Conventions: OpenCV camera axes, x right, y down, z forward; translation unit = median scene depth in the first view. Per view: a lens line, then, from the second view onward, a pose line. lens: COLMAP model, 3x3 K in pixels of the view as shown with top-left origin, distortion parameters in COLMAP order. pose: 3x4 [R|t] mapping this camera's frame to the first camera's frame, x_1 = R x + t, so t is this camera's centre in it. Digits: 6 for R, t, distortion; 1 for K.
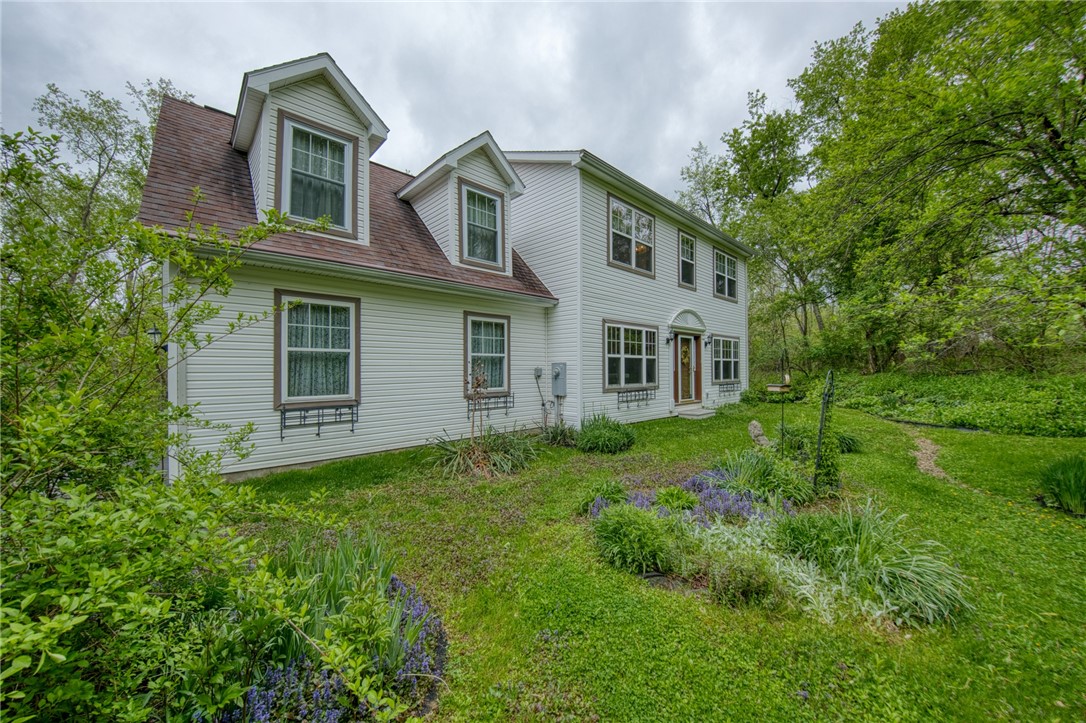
lens RADIAL K [[388.2, 0, 543.0], [0, 388.2, 361.5], [0, 0, 1]] dist [-0.011185, 0.000070]
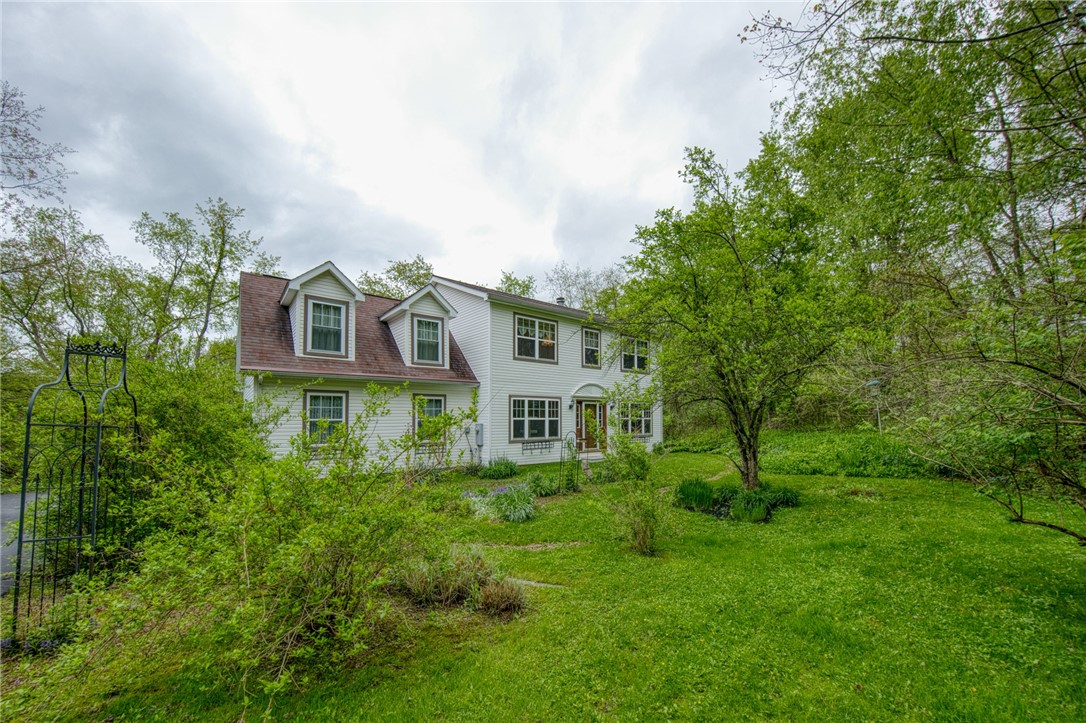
lens RADIAL K [[396.6, 0, 543.4], [0, 396.6, 398.0], [0, 0, 1]] dist [-0.001990, -0.000122]
pose [[0.997743, -0.009433, -0.066478, 0.382891], [0.006473, 0.998984, -0.044606, -0.026263], [0.066831, 0.044075, 0.996790, -0.540594]]
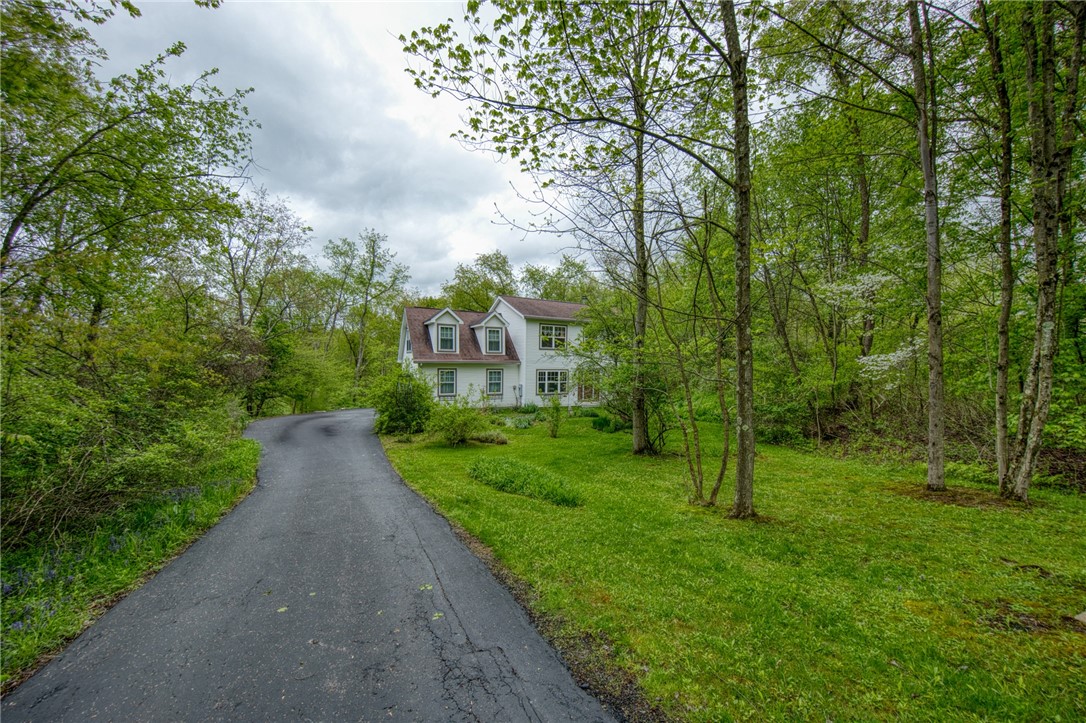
lens RADIAL K [[381.1, 0, 543.0], [0, 381.1, 361.5], [0, 0, 1]] dist [0.000354, 0.000020]
pose [[0.966574, 0.014870, -0.255956, 0.886652], [-0.013391, 0.999882, 0.007520, -0.181596], [0.256037, -0.003841, 0.966659, -1.630653]]
